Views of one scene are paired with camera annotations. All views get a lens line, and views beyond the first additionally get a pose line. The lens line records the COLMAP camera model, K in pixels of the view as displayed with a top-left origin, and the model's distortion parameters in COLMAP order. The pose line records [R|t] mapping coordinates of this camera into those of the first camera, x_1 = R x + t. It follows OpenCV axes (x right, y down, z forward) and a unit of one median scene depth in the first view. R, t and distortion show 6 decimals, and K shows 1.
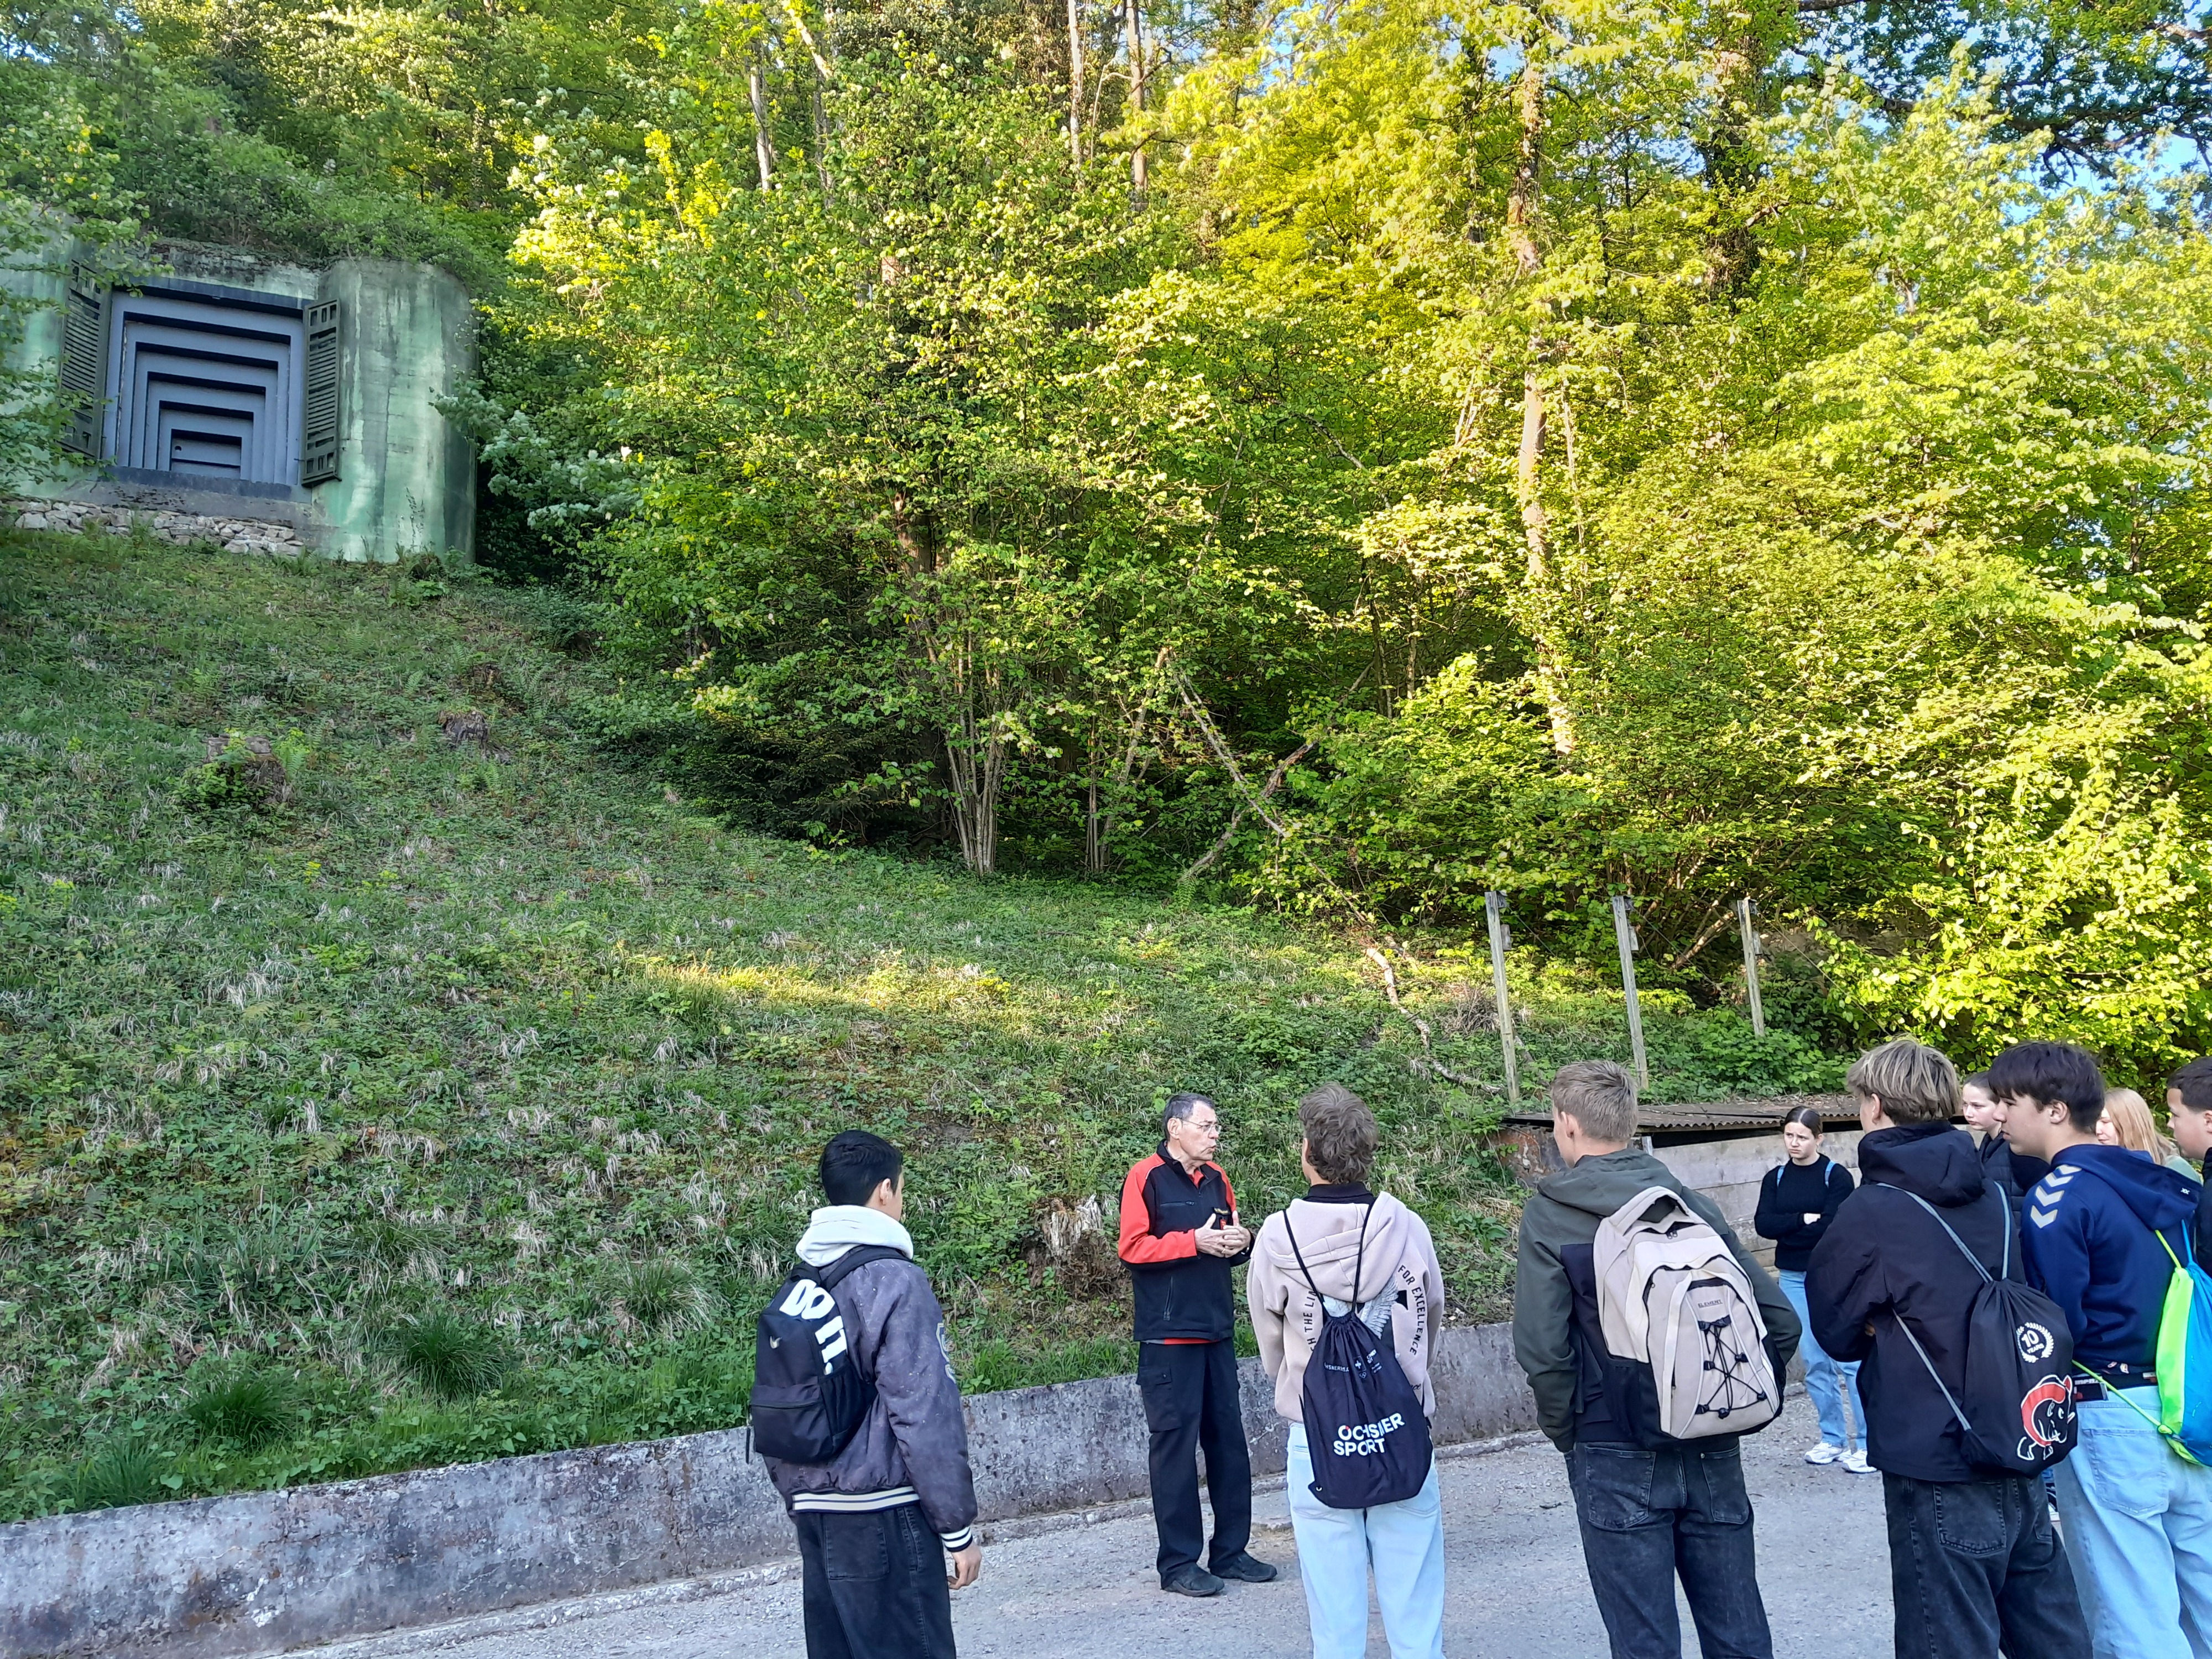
lens RADIAL K [[1783.0, 0, 1106.0], [0, 1783.0, 829.5], [0, 0, 1]] dist [-0.000967, -0.004459]
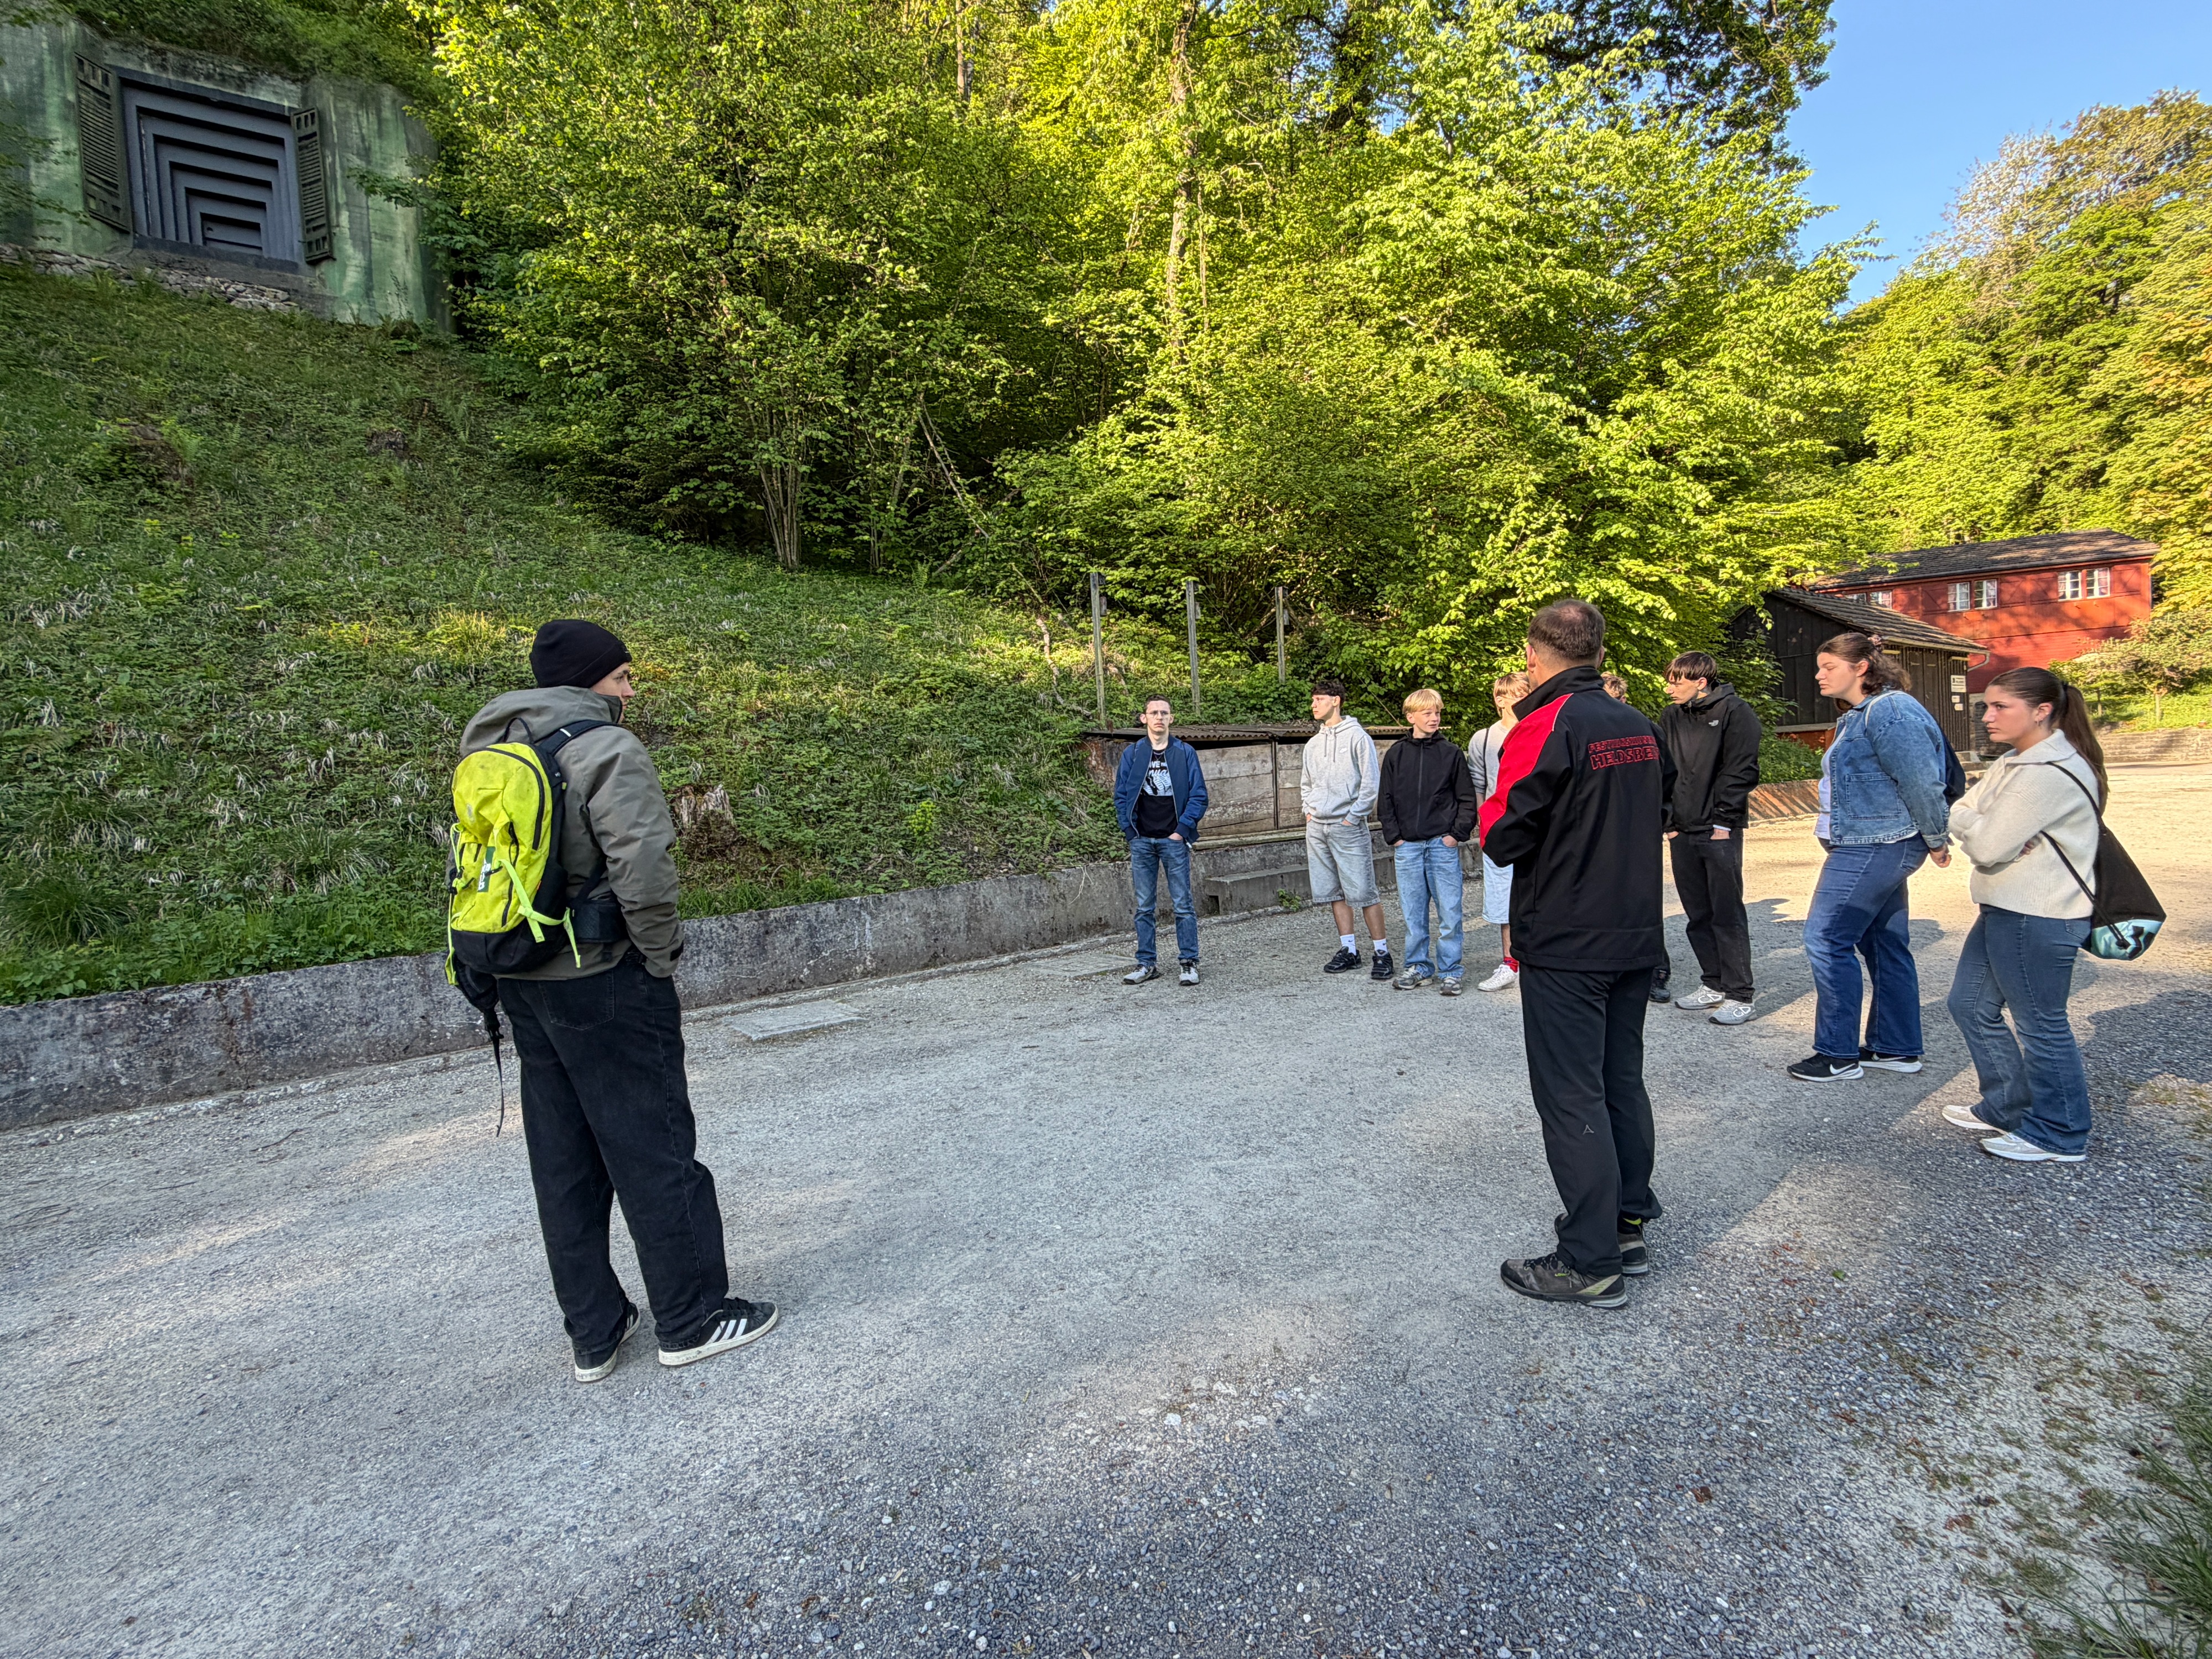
lens RADIAL K [[1040.7, 0, 1106.0], [0, 1040.7, 829.5], [0, 0, 1]] dist [0.001948, -0.001096]
pose [[0.994651, 0.002416, 0.103263, 0.112933], [-0.027396, 0.970091, 0.241189, 0.026070], [-0.099592, -0.242728, 0.964969, 0.126503]]
